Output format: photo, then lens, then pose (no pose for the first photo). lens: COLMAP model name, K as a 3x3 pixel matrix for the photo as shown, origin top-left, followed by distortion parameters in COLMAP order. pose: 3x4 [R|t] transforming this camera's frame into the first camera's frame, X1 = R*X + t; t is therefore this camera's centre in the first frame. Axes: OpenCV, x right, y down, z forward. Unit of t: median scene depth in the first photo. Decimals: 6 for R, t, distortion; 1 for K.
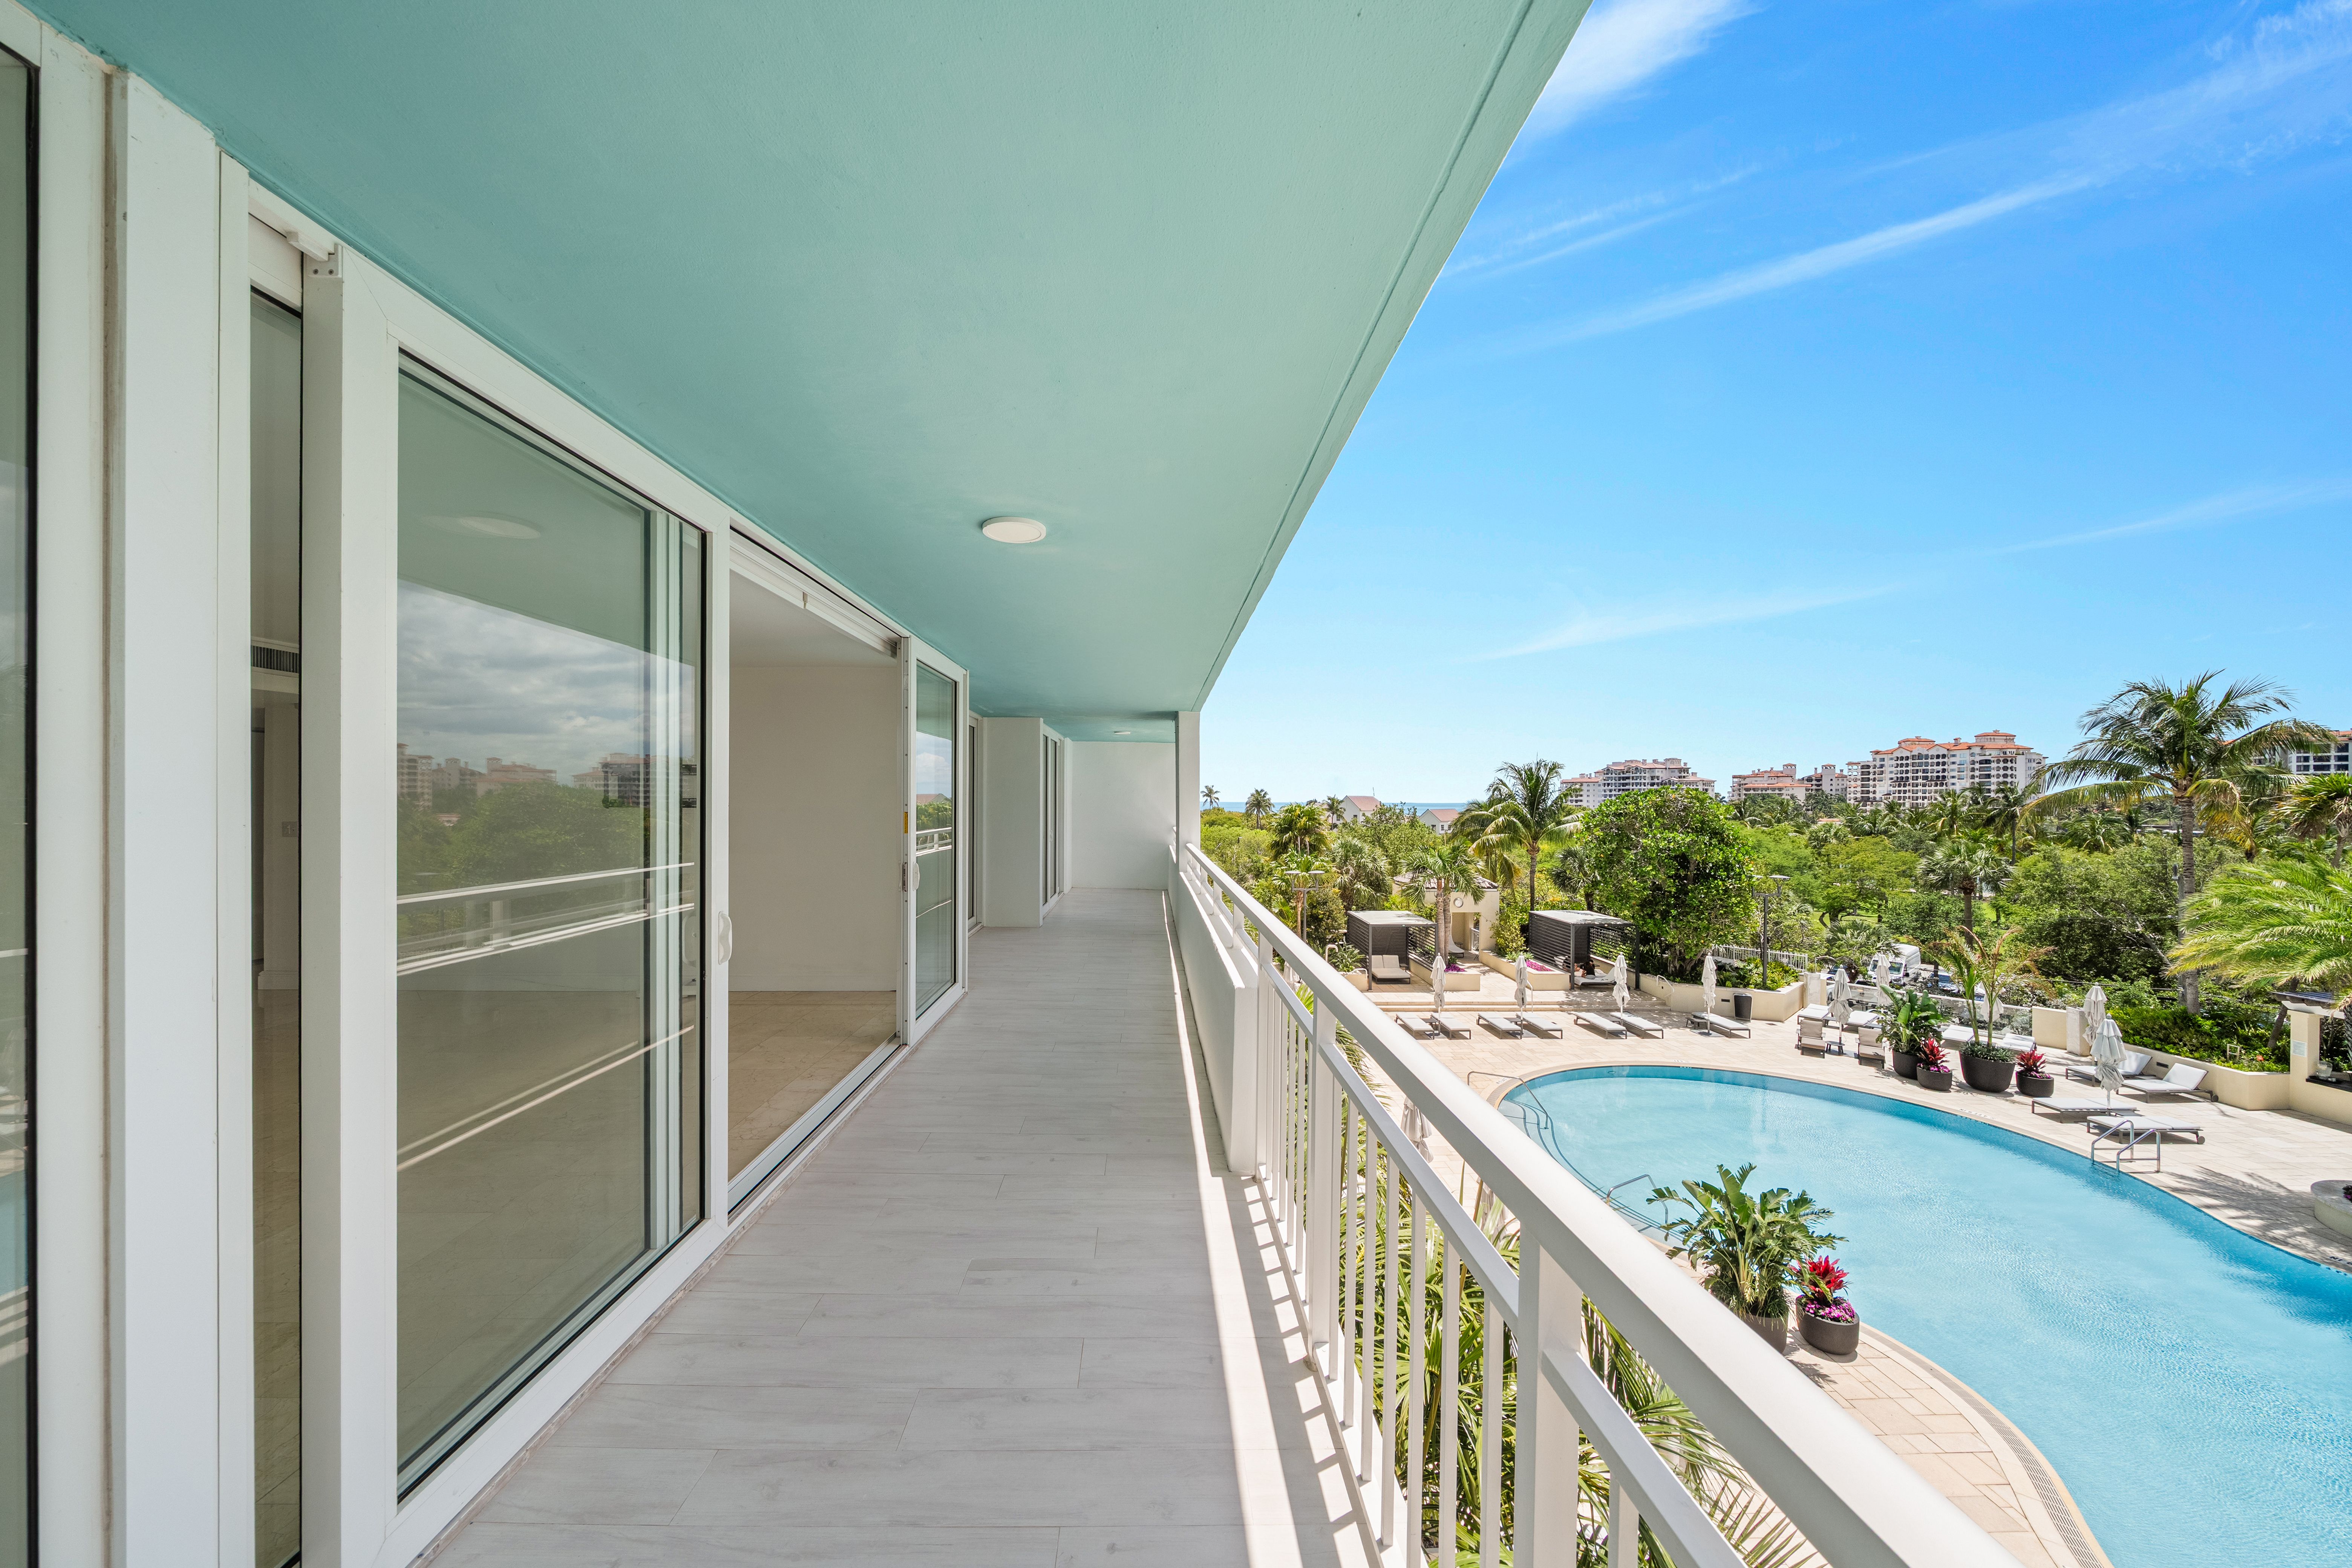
lens RADIAL K [[822.2, 0, 1167.3], [0, 822.2, 807.1], [0, 0, 1]] dist [0.000096, 0.000034]
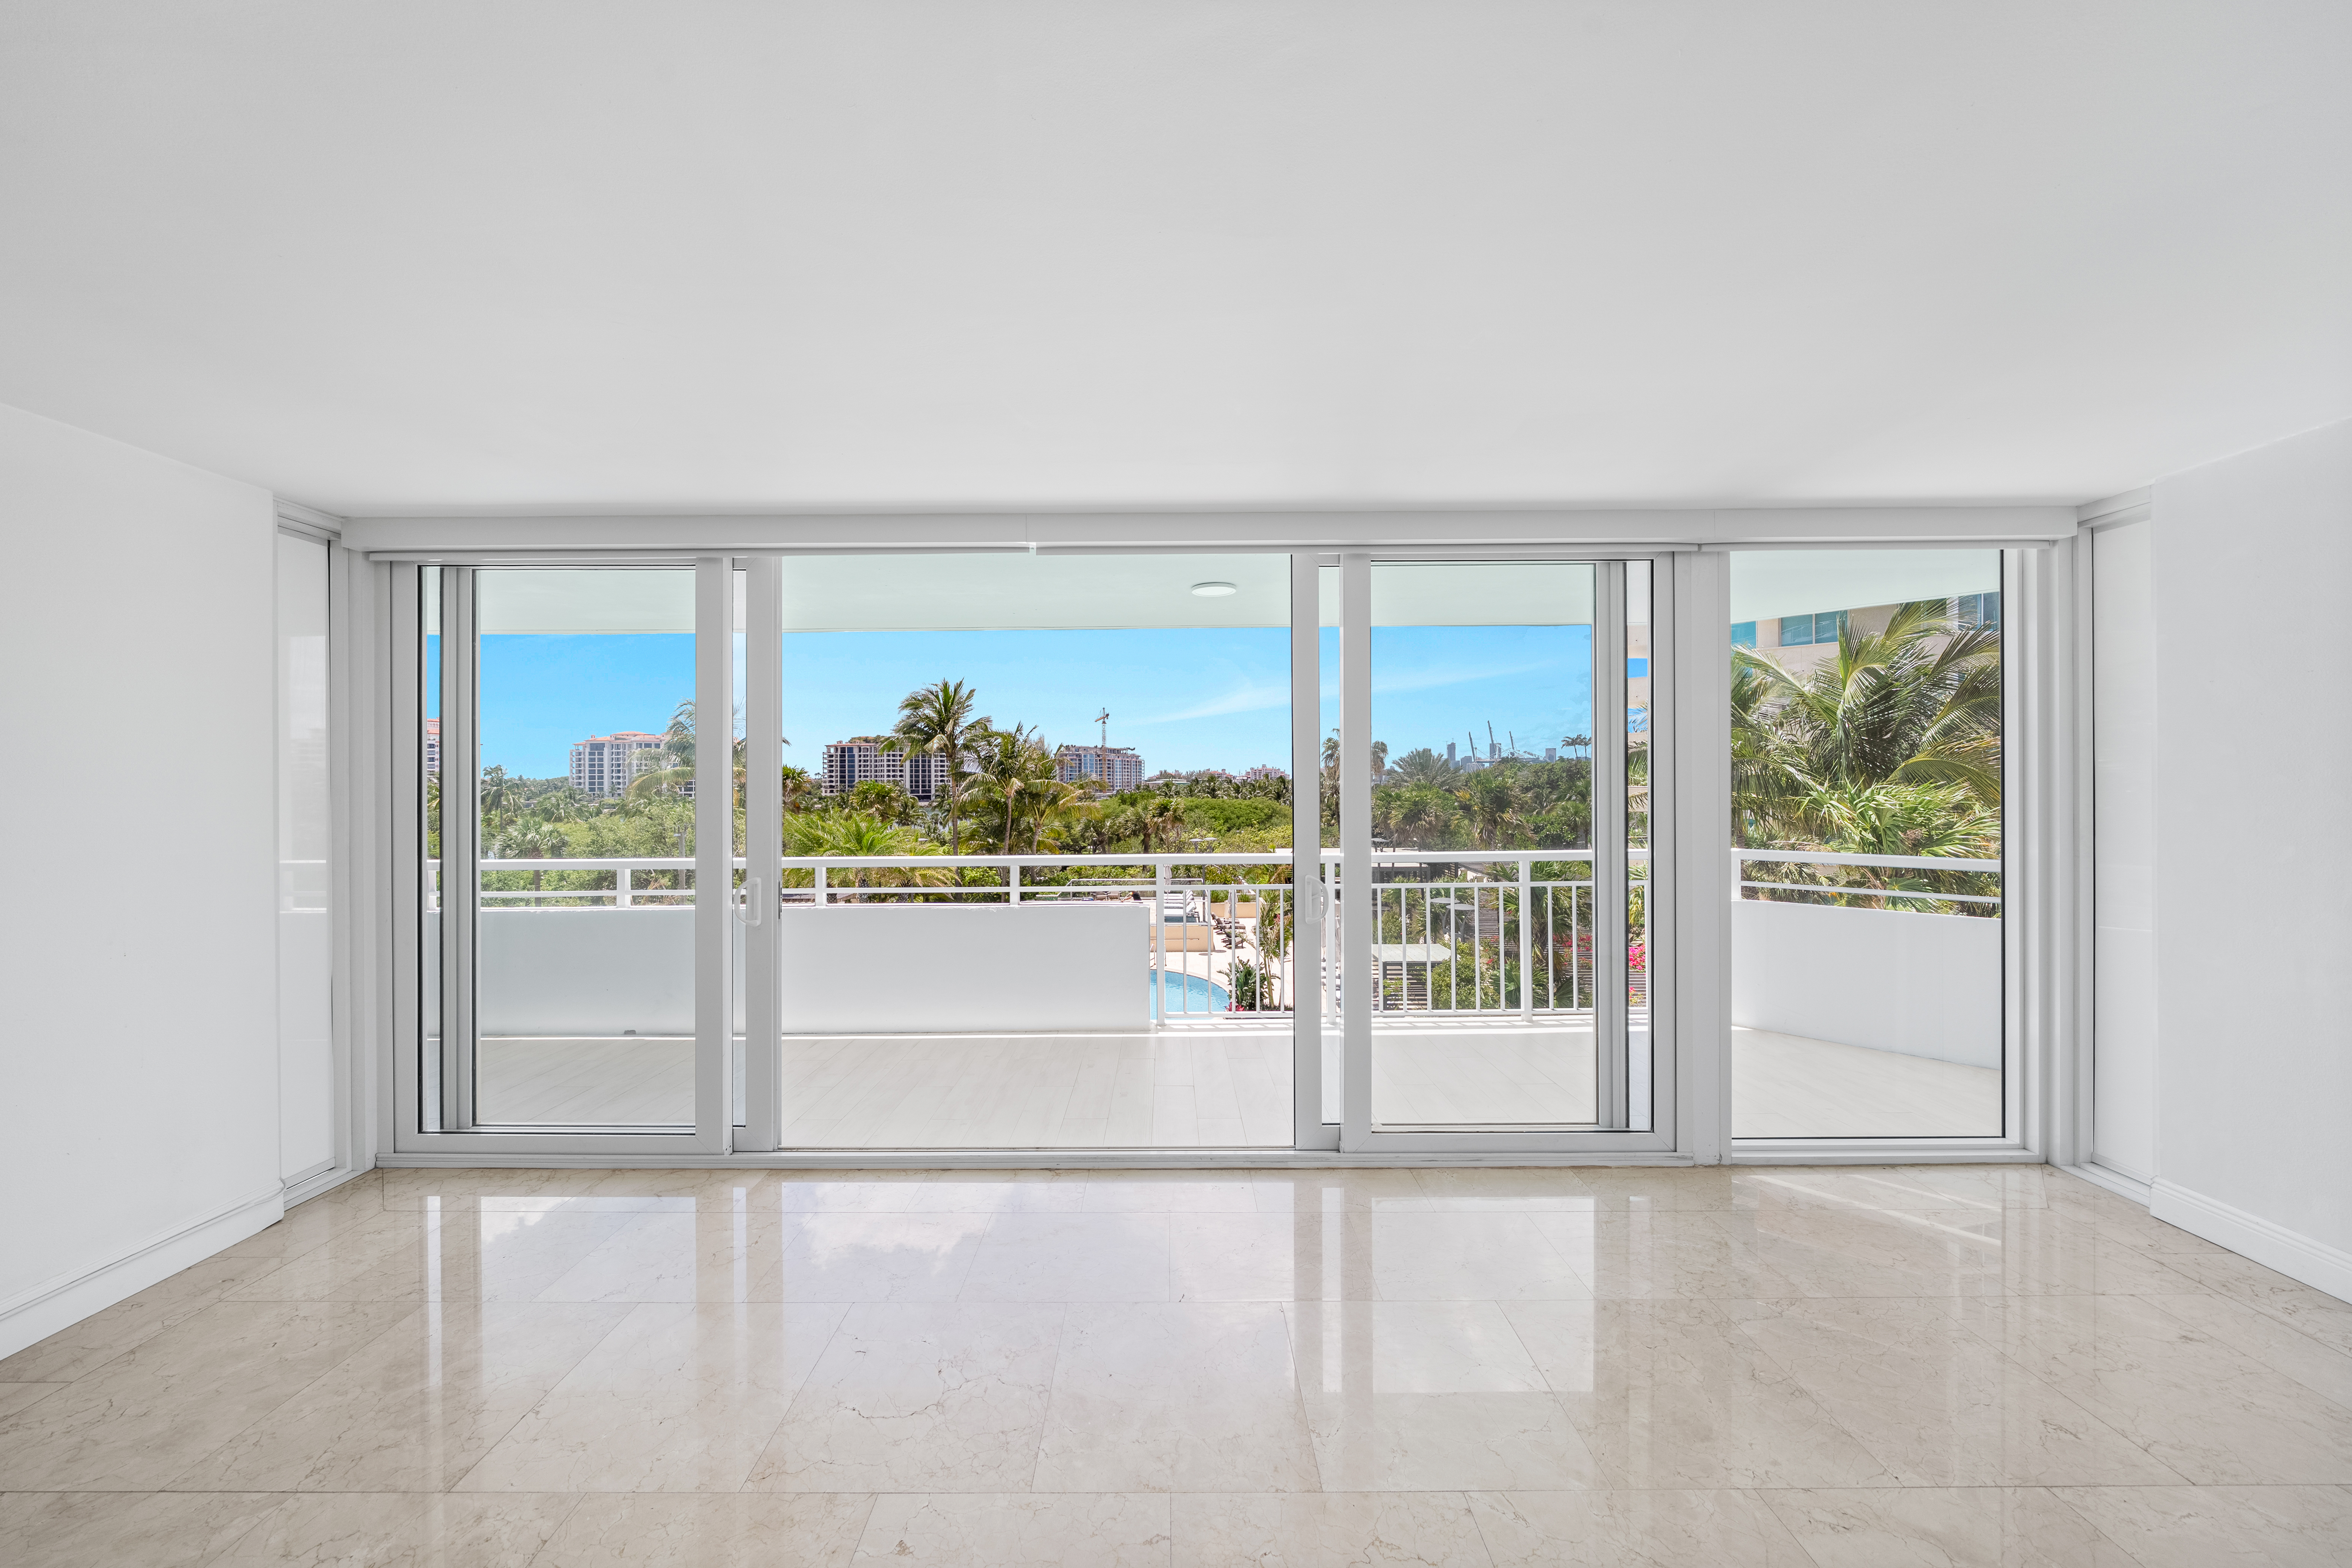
lens RADIAL K [[801.9, 0, 1176.0], [0, 801.9, 784.0], [0, 0, 1]] dist [0.000207, -0.000068]
pose [[0.012965, -0.007306, 0.999889, -0.136399], [0.013311, 0.999886, 0.007134, -0.001643], [-0.999827, 0.013217, 0.013061, 0.091678]]
